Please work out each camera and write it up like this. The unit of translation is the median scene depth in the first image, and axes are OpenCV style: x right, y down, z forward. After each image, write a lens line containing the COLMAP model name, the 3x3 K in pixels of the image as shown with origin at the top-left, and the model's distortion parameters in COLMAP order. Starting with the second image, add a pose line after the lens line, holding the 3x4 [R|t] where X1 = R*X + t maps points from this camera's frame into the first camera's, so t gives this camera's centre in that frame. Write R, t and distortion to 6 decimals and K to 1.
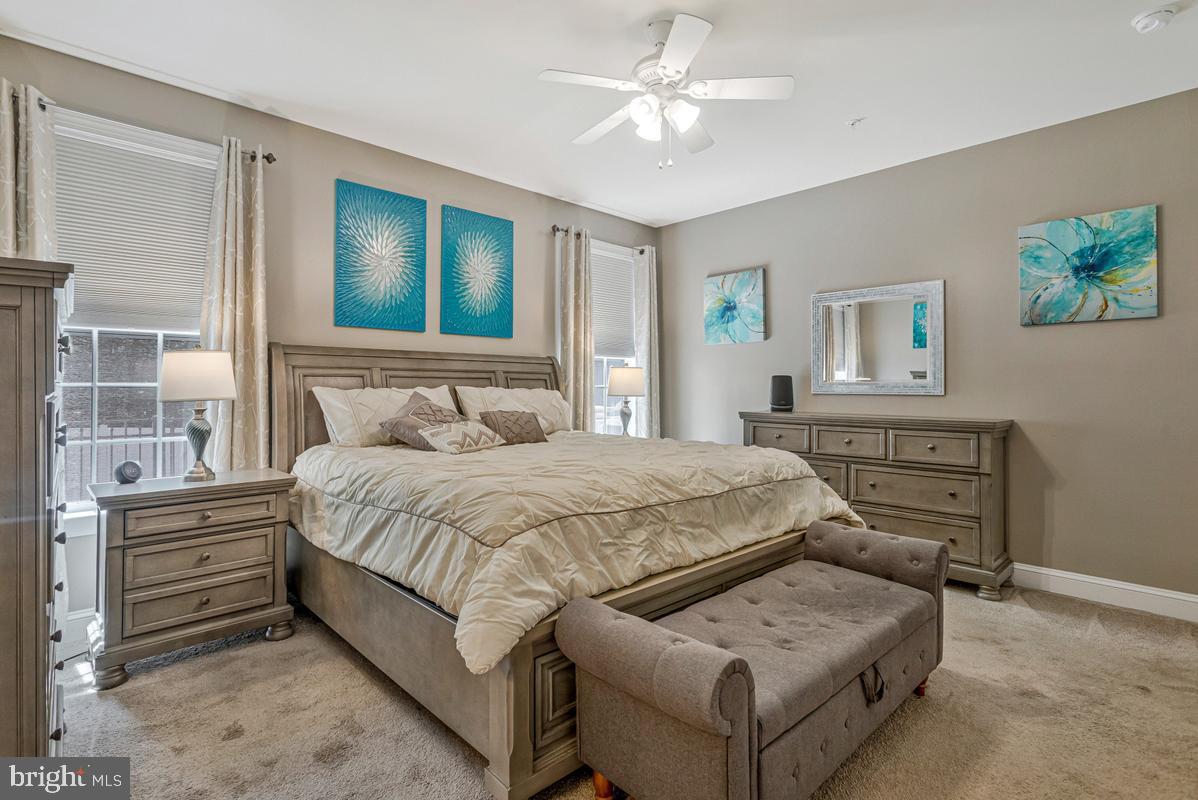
lens RADIAL K [[577.4, 0, 599.2], [0, 577.4, 389.6], [0, 0, 1]] dist [0.000626, 0.000259]
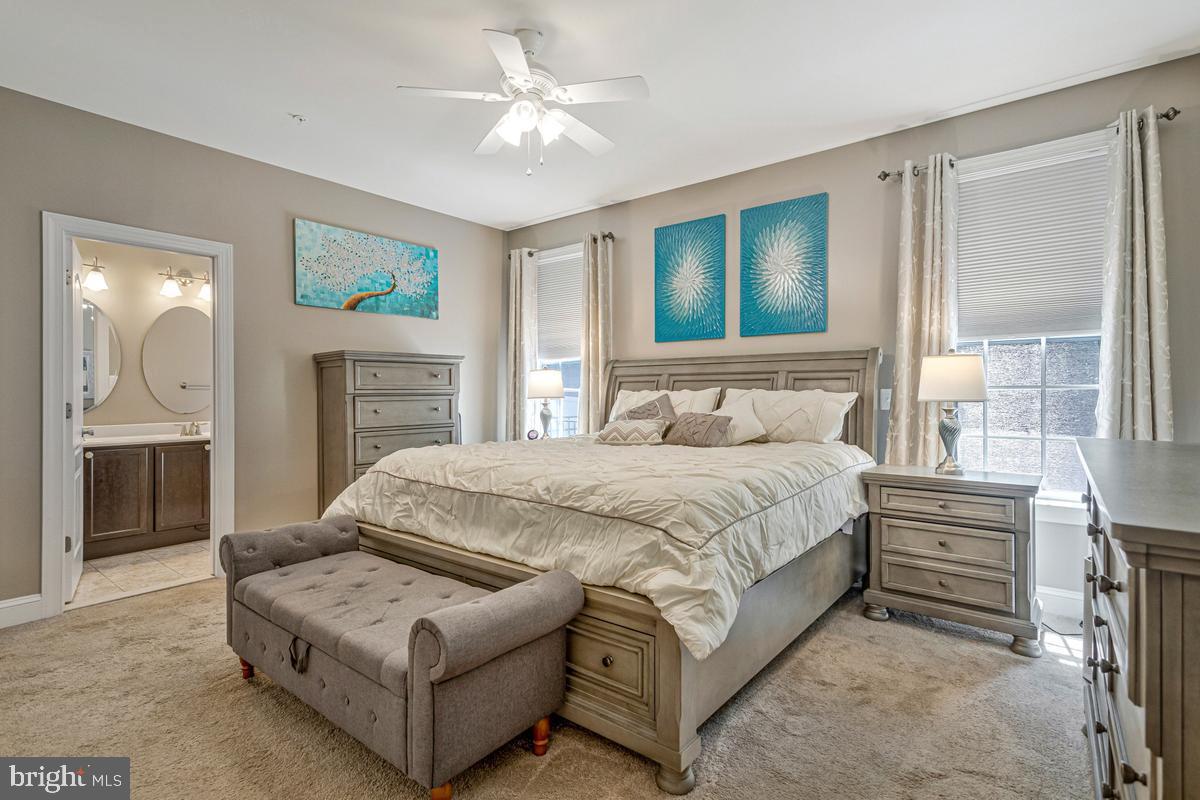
lens RADIAL K [[578.3, 0, 599.7], [0, 578.3, 396.9], [0, 0, 1]] dist [0.000626, 0.000259]
pose [[0.139997, 0.007645, -0.990122, 0.746951], [0.005781, 0.999947, 0.008538, -0.000380], [0.990135, -0.006919, 0.139945, 0.633860]]
